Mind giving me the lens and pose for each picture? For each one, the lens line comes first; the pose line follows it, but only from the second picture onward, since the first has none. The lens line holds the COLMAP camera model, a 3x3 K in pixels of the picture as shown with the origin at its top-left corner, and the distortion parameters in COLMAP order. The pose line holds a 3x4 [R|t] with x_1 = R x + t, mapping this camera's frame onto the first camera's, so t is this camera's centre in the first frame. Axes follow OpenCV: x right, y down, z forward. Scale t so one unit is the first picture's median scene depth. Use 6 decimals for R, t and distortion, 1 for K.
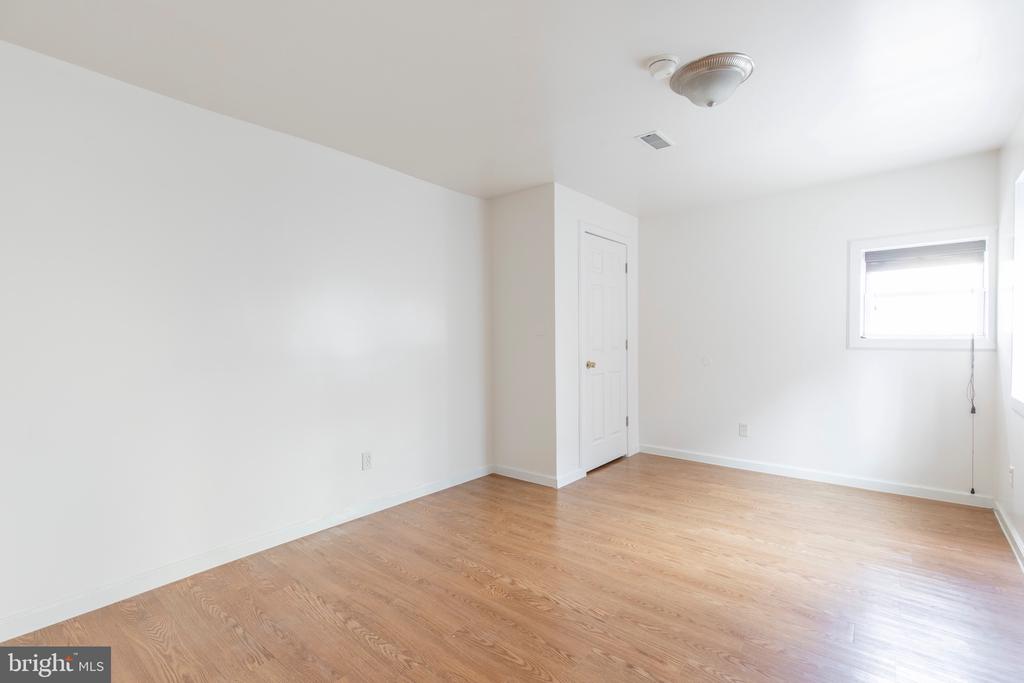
lens RADIAL K [[456.0, 0, 512.0], [0, 456.0, 341.5], [0, 0, 1]] dist [0.001112, -0.000334]
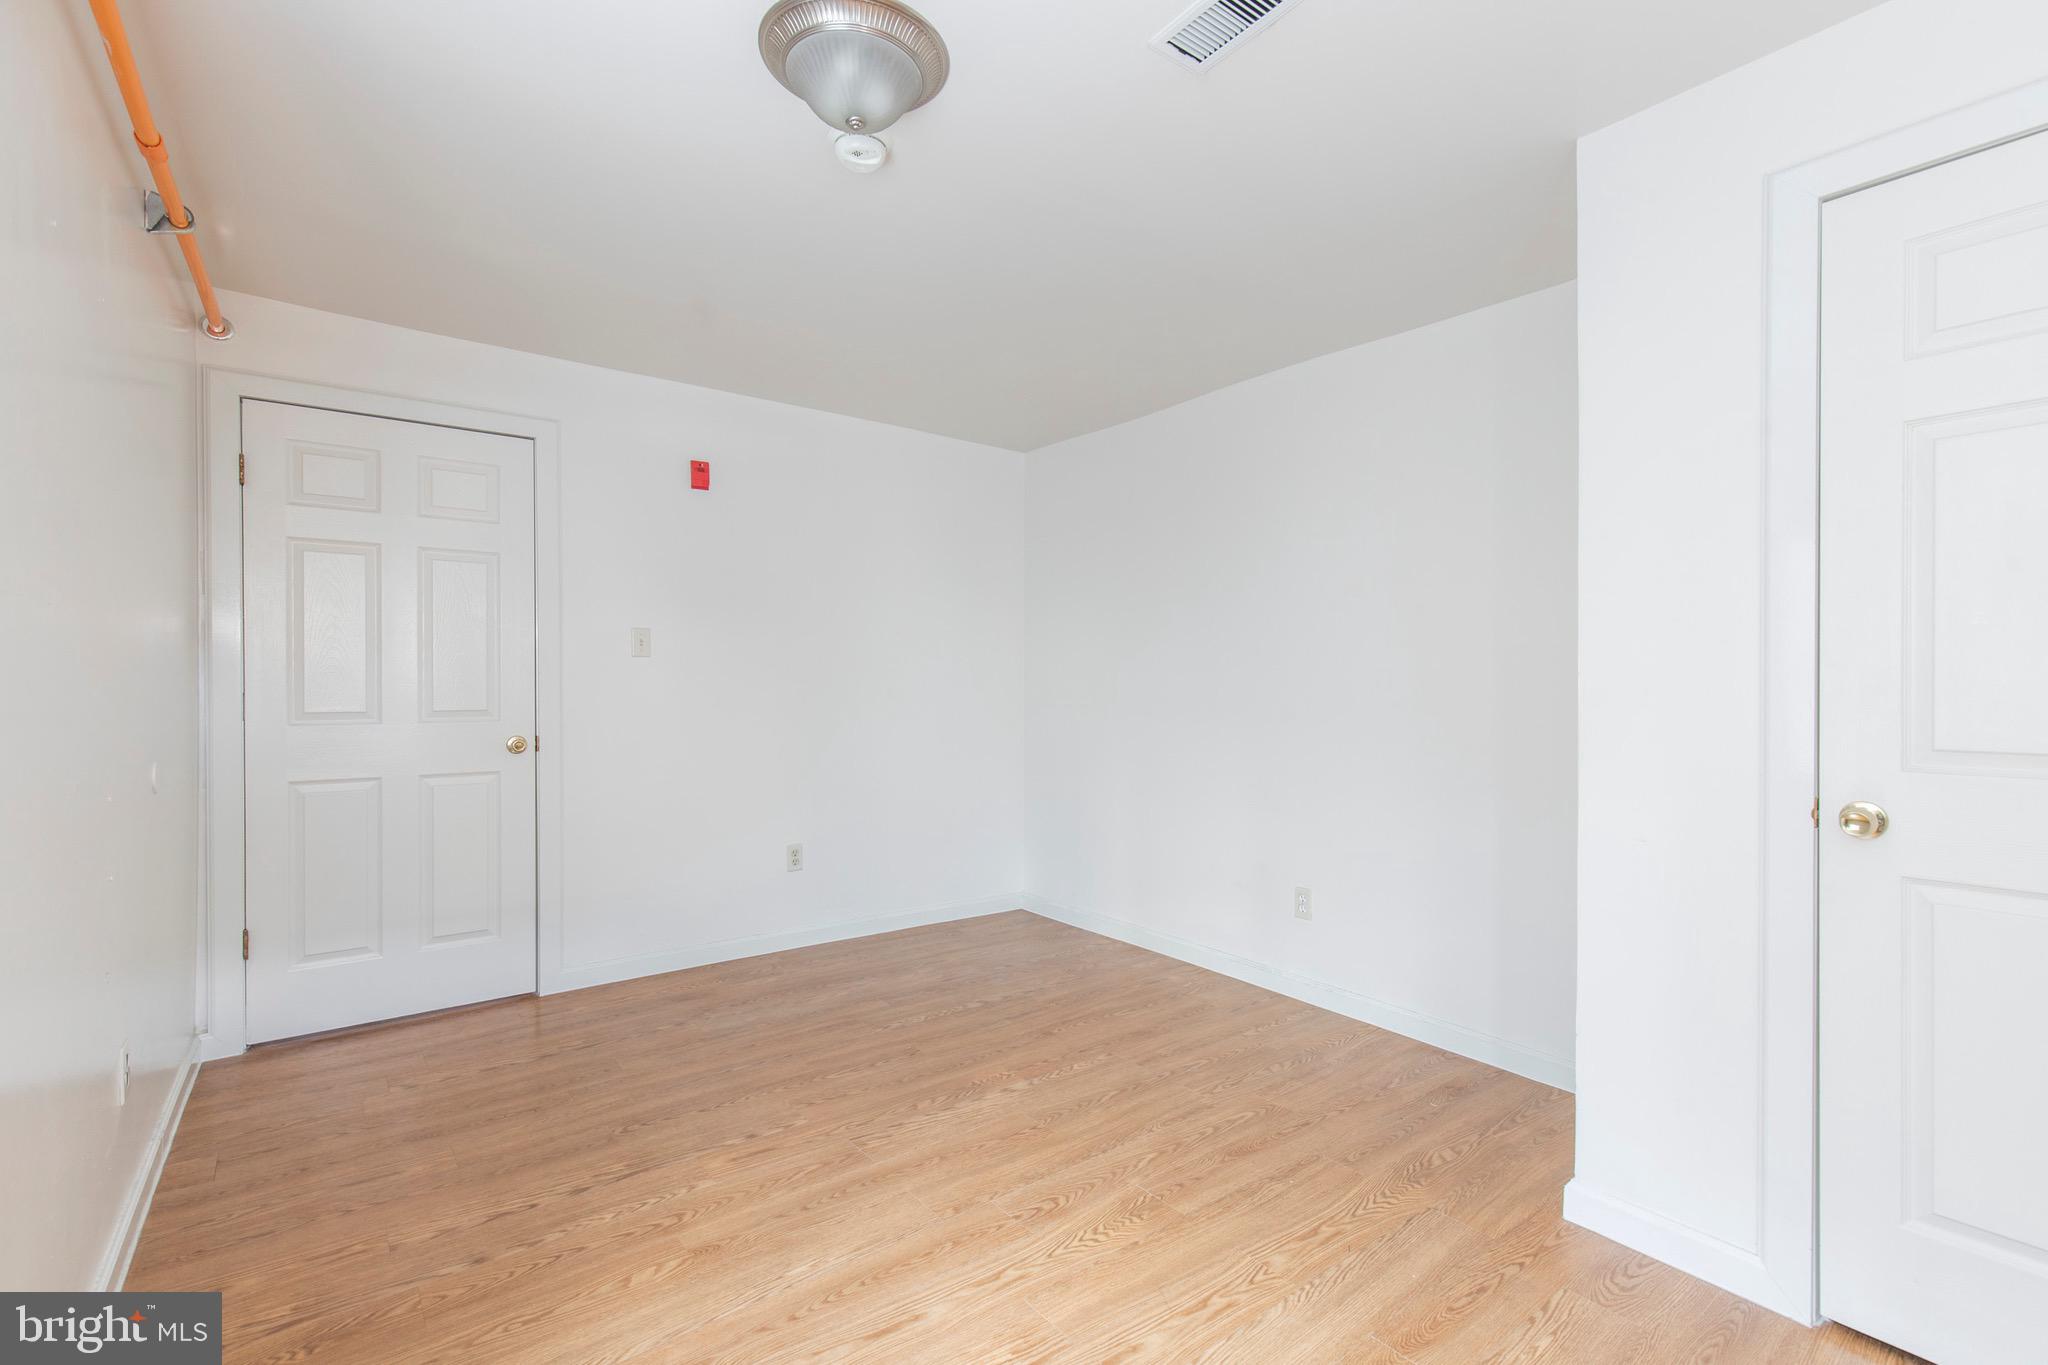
lens RADIAL K [[932.2, 0, 1055.5], [0, 932.2, 686.7], [0, 0, 1]] dist [0.014374, -0.000627]
pose [[-0.198877, 0.018757, -0.979845, 0.990657], [-0.010803, 0.999714, 0.021329, -0.025355], [0.979965, 0.014827, -0.198617, 1.081887]]
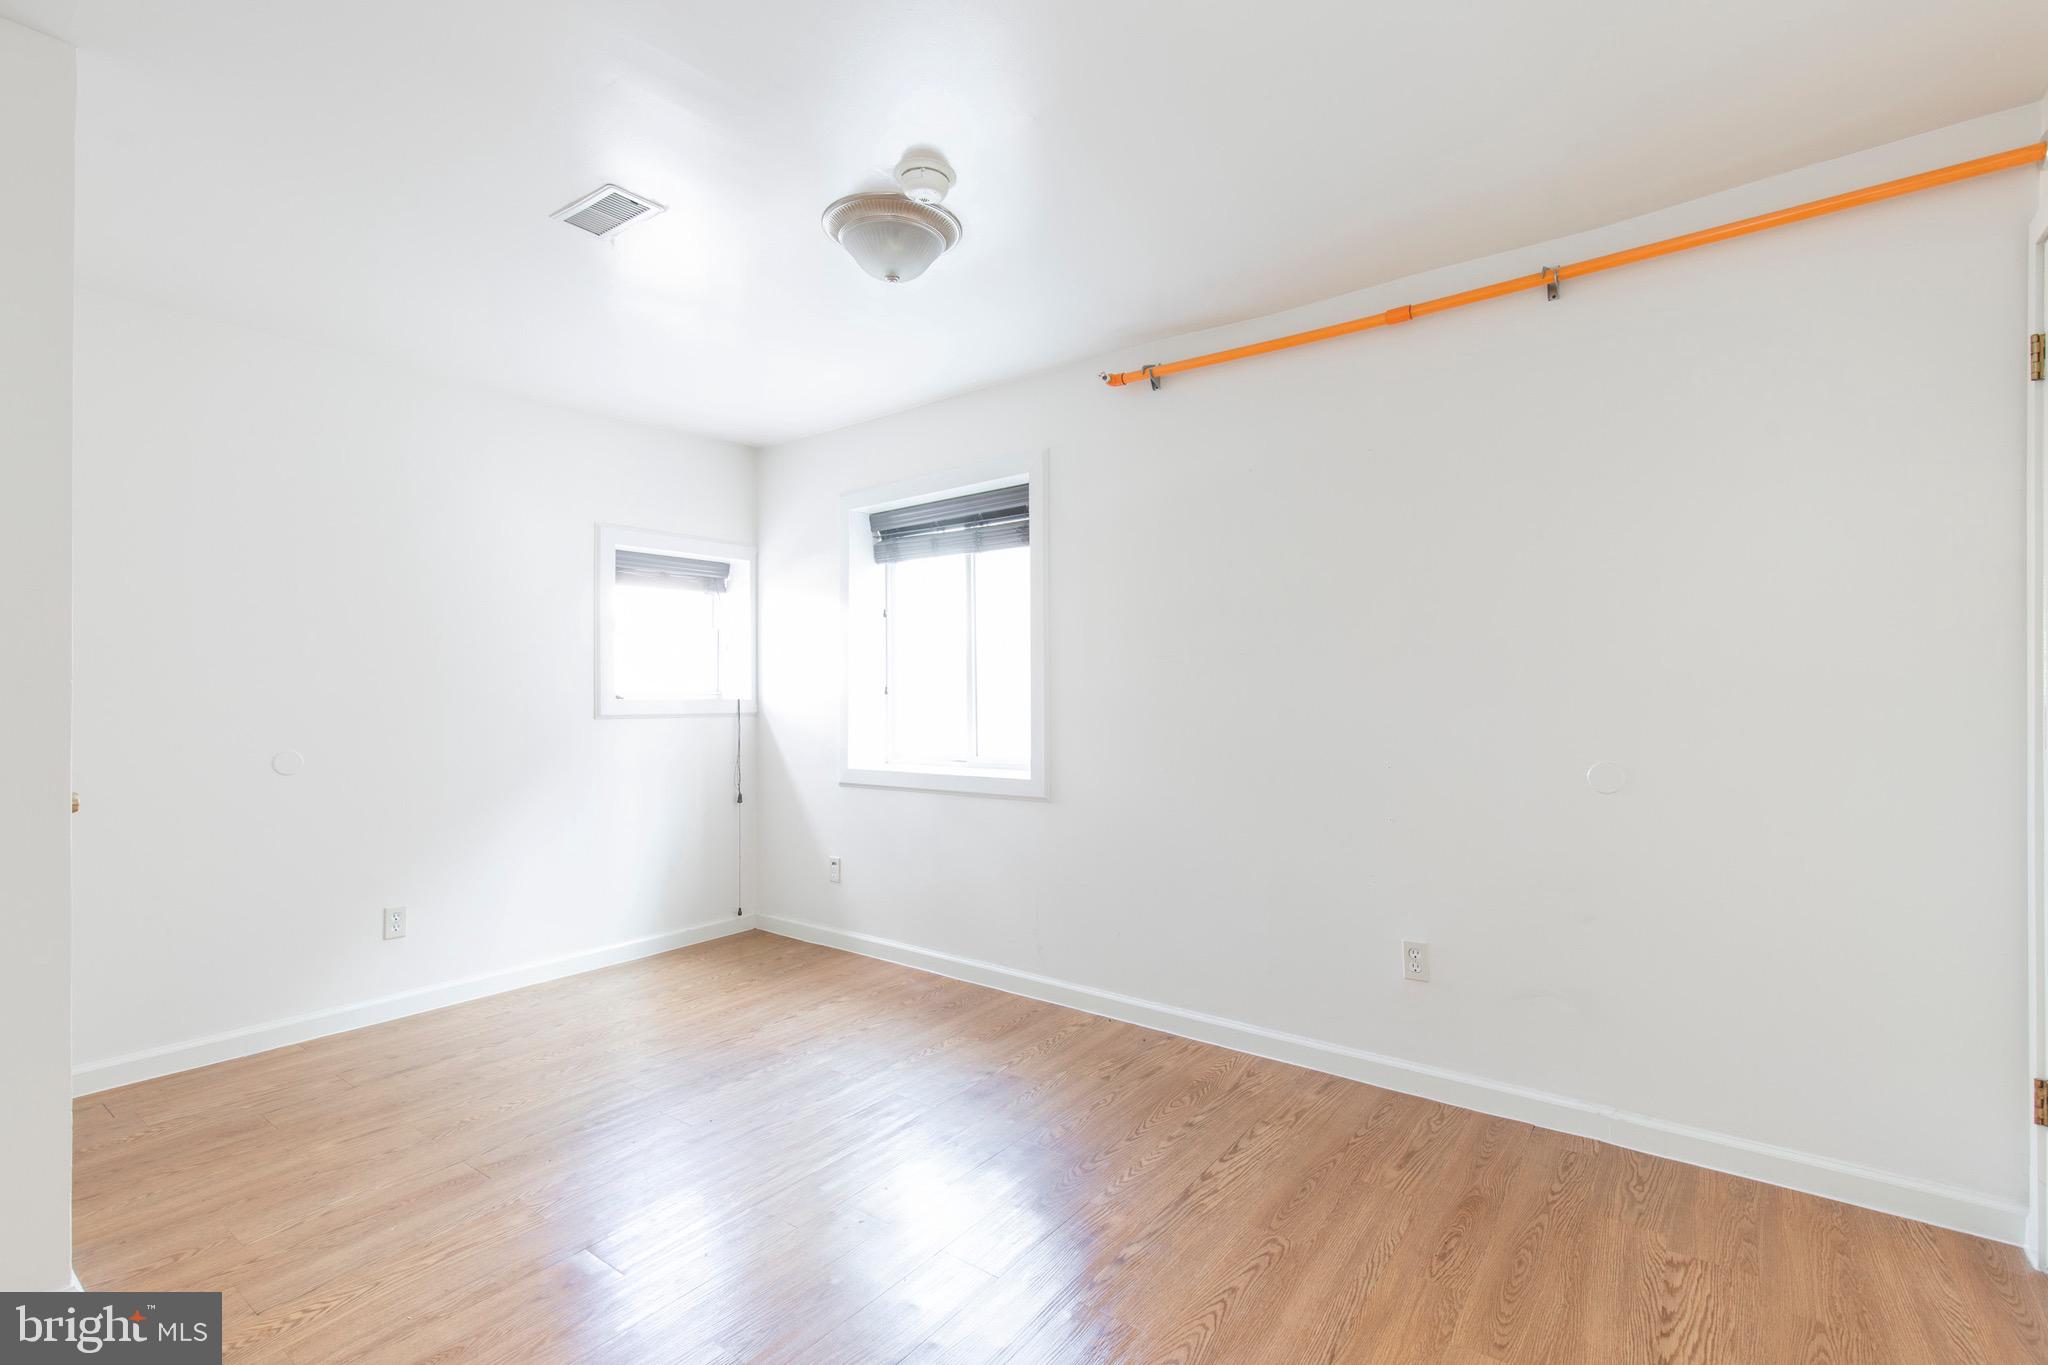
lens RADIAL K [[943.8, 0, 1024.0], [0, 943.8, 682.5], [0, 0, 1]] dist [0.013464, -0.000151]
pose [[-0.045780, 0.018921, 0.998772, -0.579947], [0.014741, 0.999725, -0.018264, 0.001735], [-0.998843, 0.013887, -0.046047, 0.716790]]
